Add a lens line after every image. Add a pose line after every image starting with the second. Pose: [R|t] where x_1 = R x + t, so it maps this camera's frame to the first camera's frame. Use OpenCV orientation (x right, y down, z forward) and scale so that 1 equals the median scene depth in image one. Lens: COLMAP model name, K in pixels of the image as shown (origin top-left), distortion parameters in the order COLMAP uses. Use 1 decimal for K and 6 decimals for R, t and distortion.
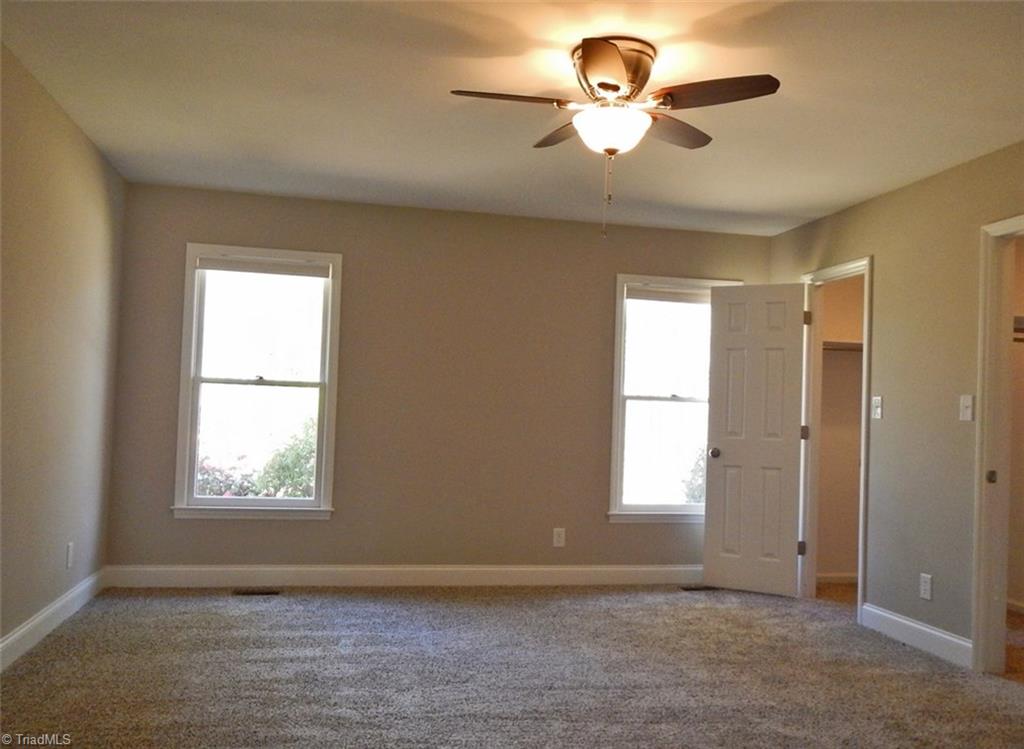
lens RADIAL K [[824.4, 0, 520.8], [0, 824.4, 380.1], [0, 0, 1]] dist [-0.011380, -0.002204]
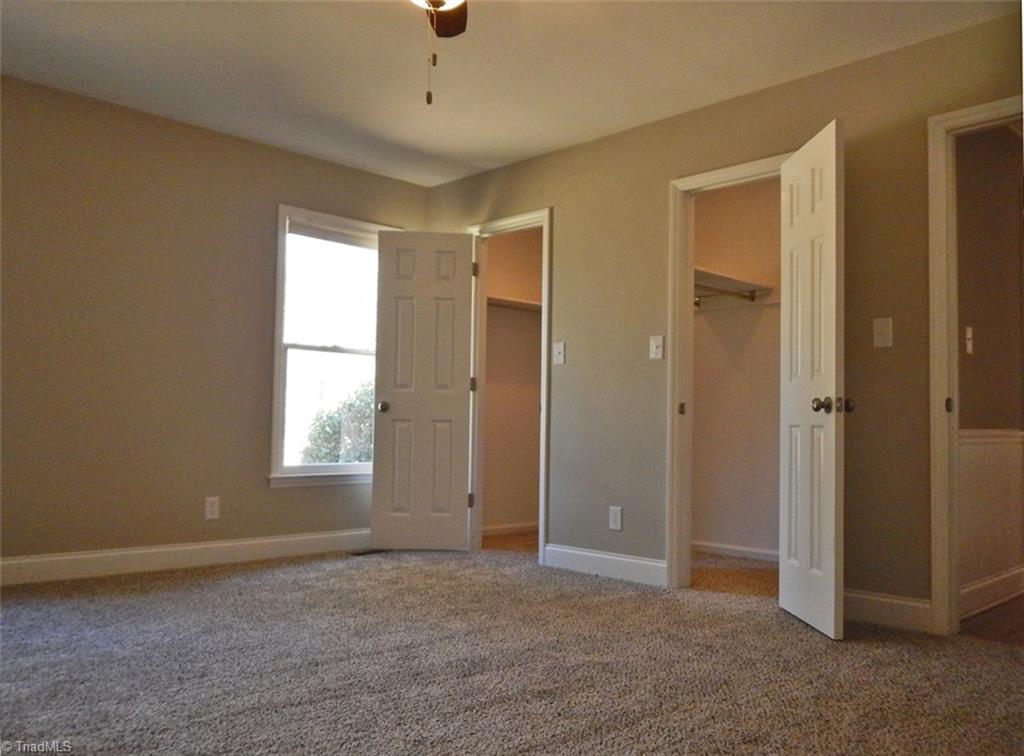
lens RADIAL K [[824.4, 0, 511.5], [0, 824.4, 380.3], [0, 0, 1]] dist [-0.011380, -0.002204]
pose [[0.848844, 0.009317, 0.528561, -0.164363], [-0.012036, 0.999926, 0.001704, 0.066209], [-0.528506, -0.007808, 0.848893, 0.155012]]
